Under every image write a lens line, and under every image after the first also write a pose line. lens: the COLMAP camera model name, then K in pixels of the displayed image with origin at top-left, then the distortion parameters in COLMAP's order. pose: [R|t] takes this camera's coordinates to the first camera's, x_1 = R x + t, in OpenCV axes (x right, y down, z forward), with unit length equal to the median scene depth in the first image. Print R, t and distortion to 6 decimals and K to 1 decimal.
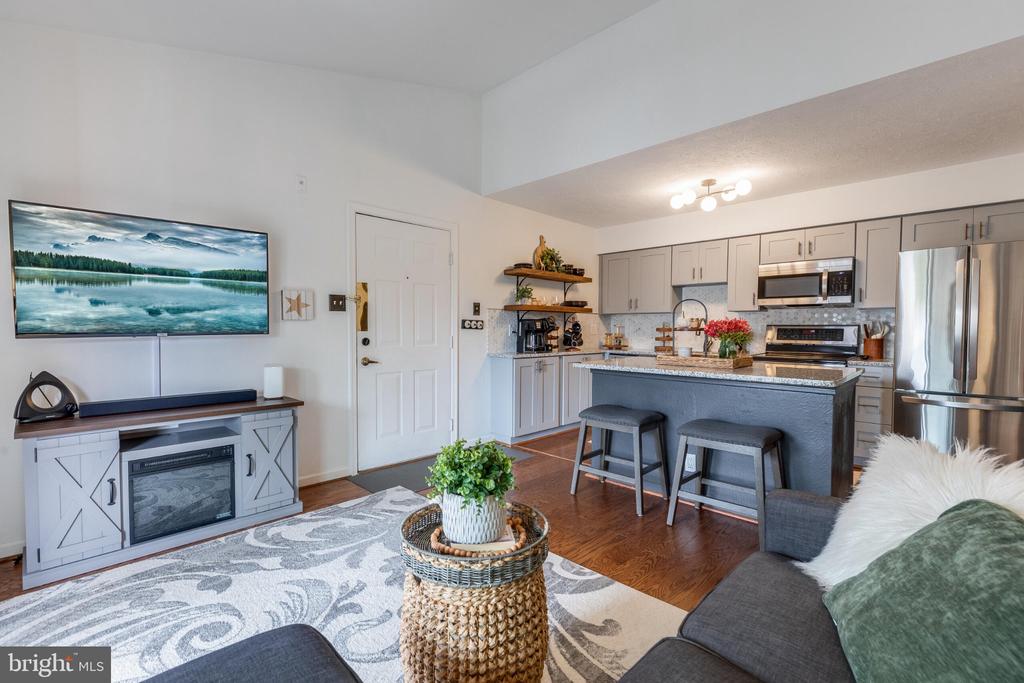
lens RADIAL K [[463.1, 0, 510.6], [0, 463.1, 338.2], [0, 0, 1]] dist [0.009939, -0.004046]
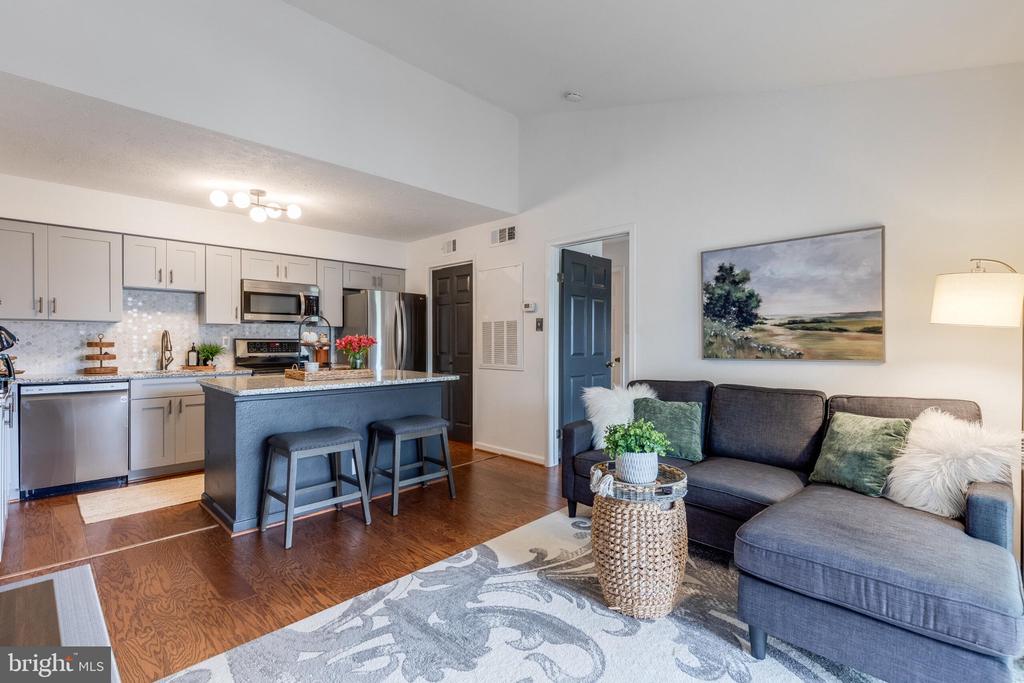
lens RADIAL K [[463.1, 0, 510.6], [0, 463.1, 343.2], [0, 0, 1]] dist [0.009939, -0.004046]
pose [[0.002653, -0.011718, 0.999928, -0.535536], [0.020237, 0.999727, 0.011662, -0.020998], [-0.999792, 0.020205, 0.002889, 0.464660]]
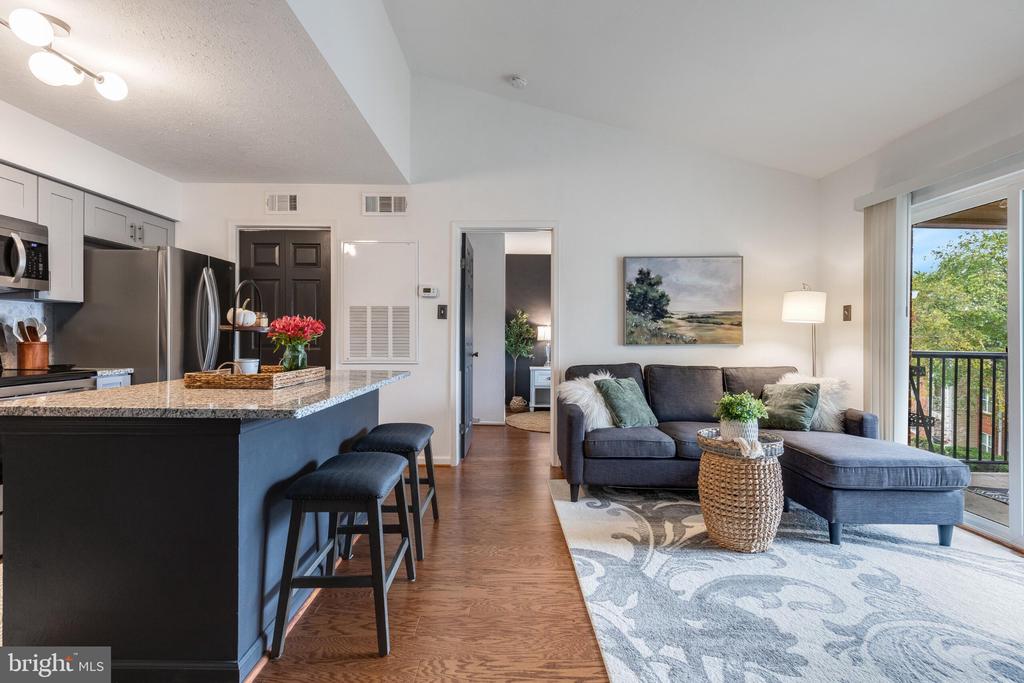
lens RADIAL K [[463.1, 0, 510.9], [0, 463.1, 334.4], [0, 0, 1]] dist [0.009939, -0.004046]
pose [[-0.700026, -0.006513, 0.714087, -0.254372], [0.006391, 0.999861, 0.015384, -0.017020], [-0.714089, 0.015333, -0.699887, 0.981217]]
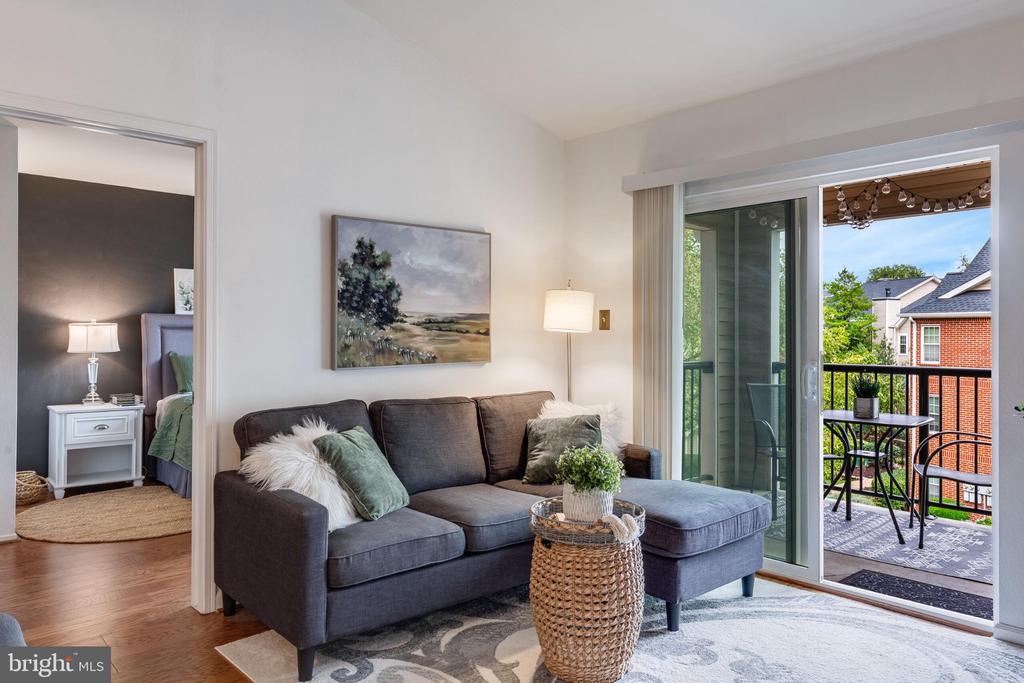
lens RADIAL K [[707.0, 0, 513.5], [0, 707.0, 326.4], [0, 0, 1]] dist [0.002223, -0.008438]
pose [[-0.998357, -0.012337, 0.055961, 0.008592], [-0.011687, 0.999860, 0.011937, -0.041671], [-0.056100, 0.011263, -0.998362, 0.968876]]
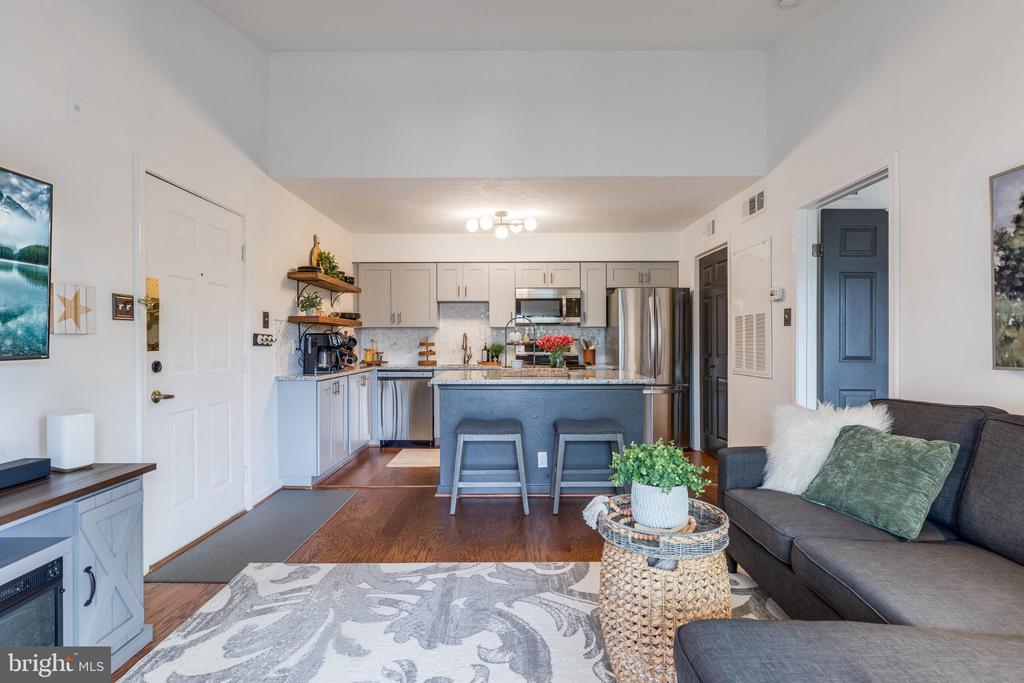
lens RADIAL K [[500.3, 0, 513.4], [0, 500.3, 341.0], [0, 0, 1]] dist [-0.003853, -0.001555]
pose [[0.713781, -0.005562, 0.700347, -0.397976], [0.022190, 0.999646, -0.014677, -0.006754], [-0.700017, 0.026017, 0.713652, 0.116599]]
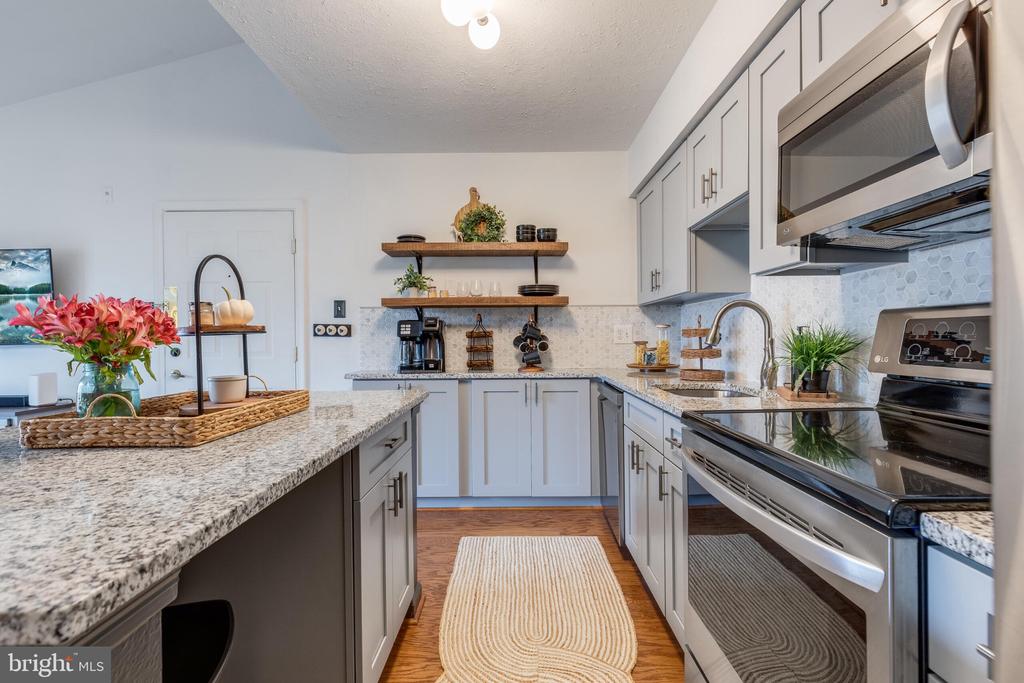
lens RADIAL K [[463.1, 0, 510.7], [0, 463.1, 340.1], [0, 0, 1]] dist [0.009939, -0.004046]
pose [[0.690768, -0.006882, -0.723043, 0.700643], [-0.003834, 0.999906, -0.013180, -0.005807], [0.723066, 0.011876, 0.690677, 0.747864]]
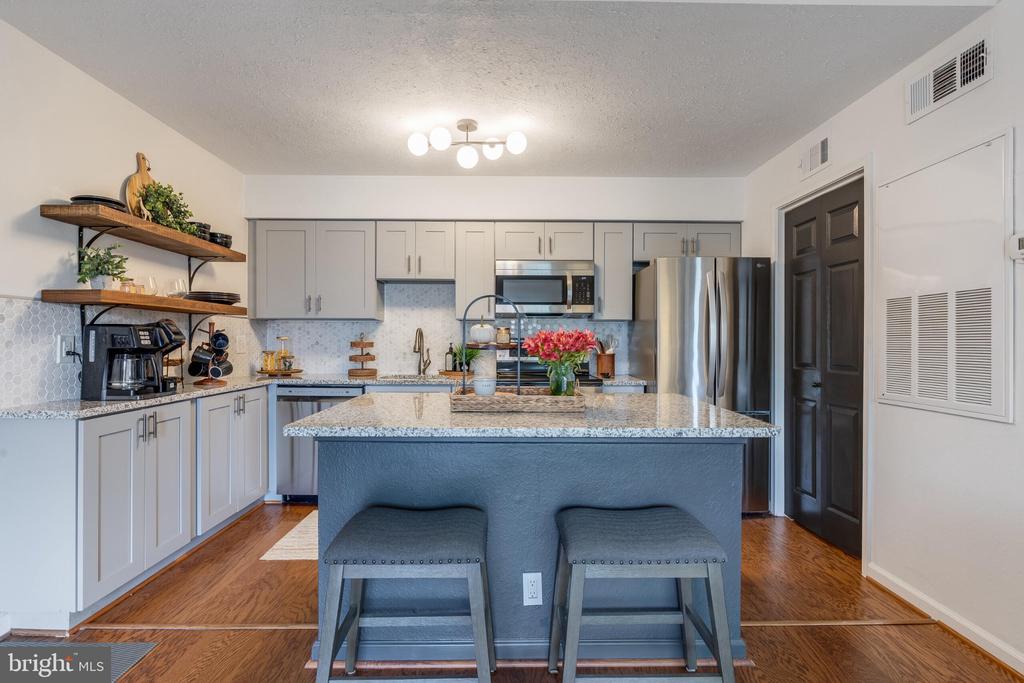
lens RADIAL K [[500.3, 0, 514.8], [0, 500.3, 342.9], [0, 0, 1]] dist [-0.003853, -0.001555]
pose [[0.704164, -0.005080, 0.710019, -0.037032], [0.015526, 0.999845, -0.008244, -0.014638], [-0.709868, 0.016829, 0.704134, 0.440820]]
